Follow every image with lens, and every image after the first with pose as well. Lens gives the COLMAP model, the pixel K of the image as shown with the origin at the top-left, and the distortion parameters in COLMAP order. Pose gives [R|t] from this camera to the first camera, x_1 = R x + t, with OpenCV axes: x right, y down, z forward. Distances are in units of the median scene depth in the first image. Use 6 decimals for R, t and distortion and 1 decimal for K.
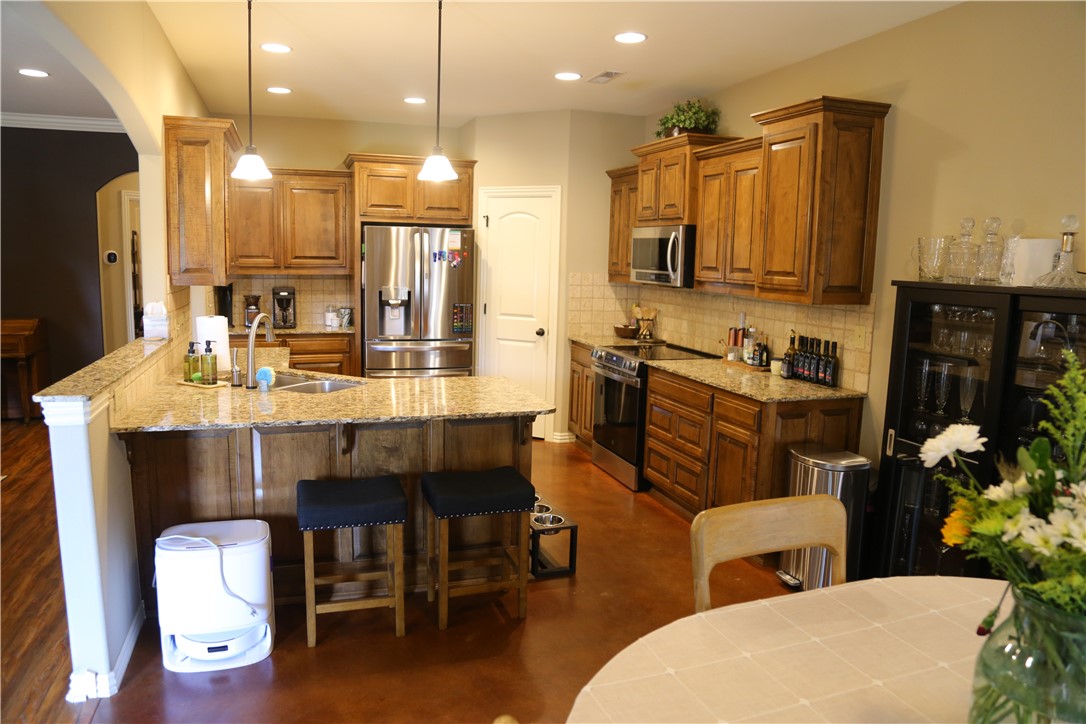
lens RADIAL K [[744.4, 0, 543.0], [0, 744.4, 362.0], [0, 0, 1]] dist [-0.084861, 0.002097]
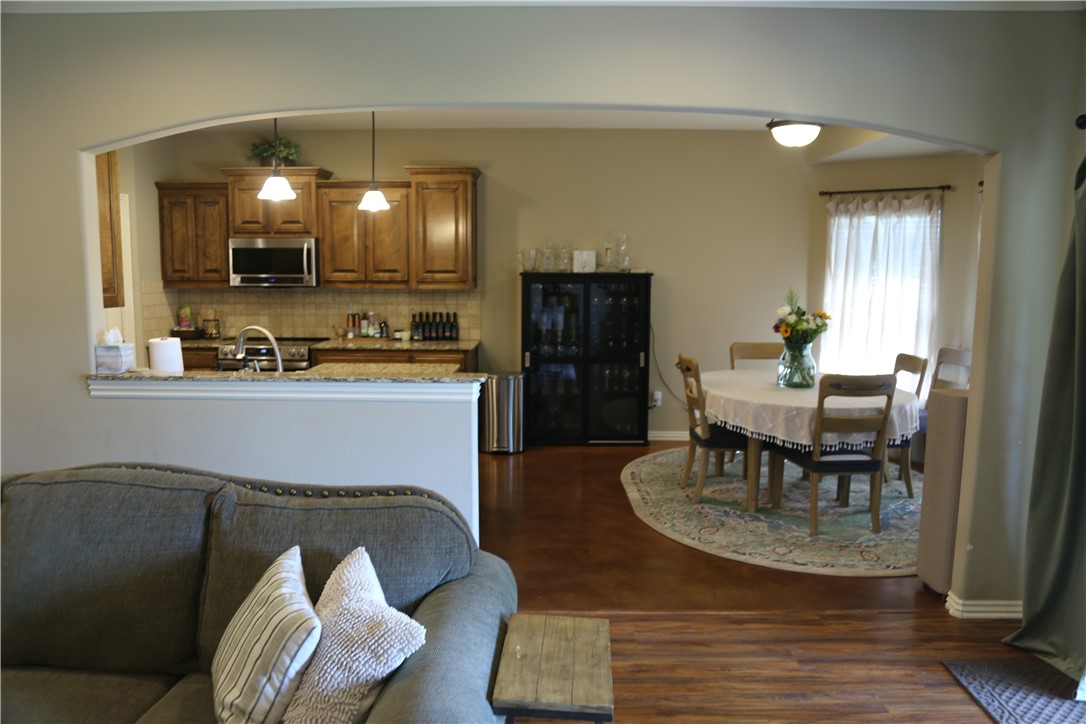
lens RADIAL K [[791.7, 0, 543.0], [0, 791.7, 362.0], [0, 0, 1]] dist [-0.066345, 0.003892]
pose [[0.328295, -0.138899, 0.934307, -1.051425], [0.137006, 0.985671, 0.098395, -0.057007], [-0.934586, 0.095703, 0.342621, 0.200718]]
